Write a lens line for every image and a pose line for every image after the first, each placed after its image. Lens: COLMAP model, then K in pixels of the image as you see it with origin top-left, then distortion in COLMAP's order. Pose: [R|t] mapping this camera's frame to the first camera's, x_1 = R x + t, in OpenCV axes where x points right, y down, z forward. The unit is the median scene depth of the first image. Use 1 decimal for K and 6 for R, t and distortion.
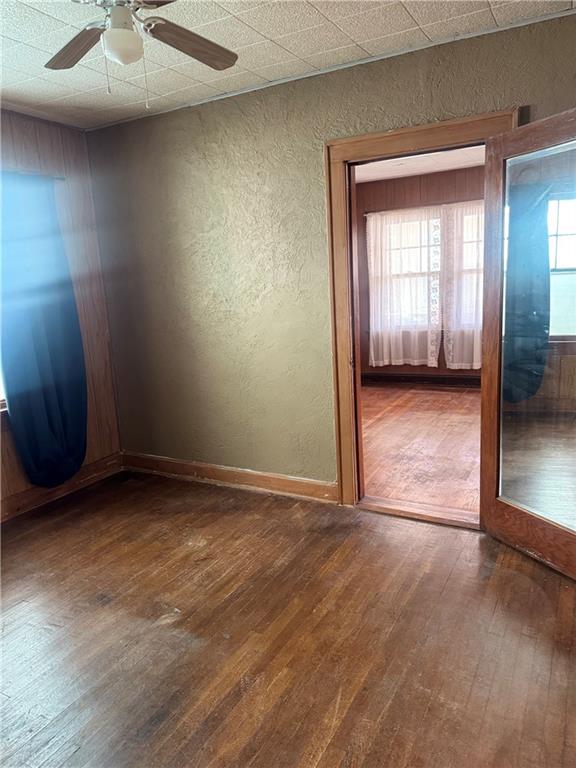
lens RADIAL K [[548.7, 0, 288.1], [0, 548.7, 386.4], [0, 0, 1]] dist [0.055808, -0.049758]
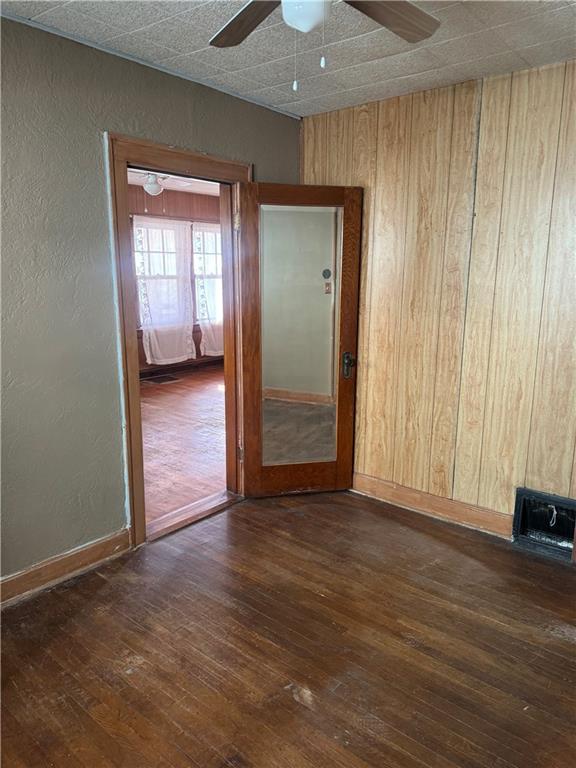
lens RADIAL K [[548.7, 0, 293.0], [0, 548.7, 384.3], [0, 0, 1]] dist [0.055808, -0.049758]
pose [[0.192504, -0.155085, 0.968964, -0.805111], [0.174405, 0.977119, 0.121741, -0.125284], [-0.965673, 0.145556, 0.215147, 0.632178]]
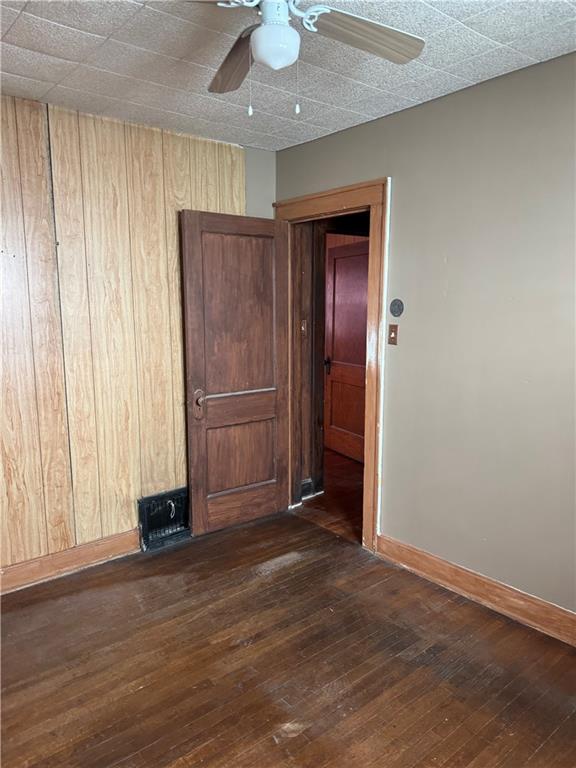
lens RADIAL K [[548.7, 0, 287.2], [0, 548.7, 386.7], [0, 0, 1]] dist [0.055808, -0.049758]
pose [[-0.924021, -0.007354, 0.382272, -0.437932], [0.119714, 0.943978, 0.307529, -0.266700], [-0.363118, 0.329926, -0.871375, 1.292181]]
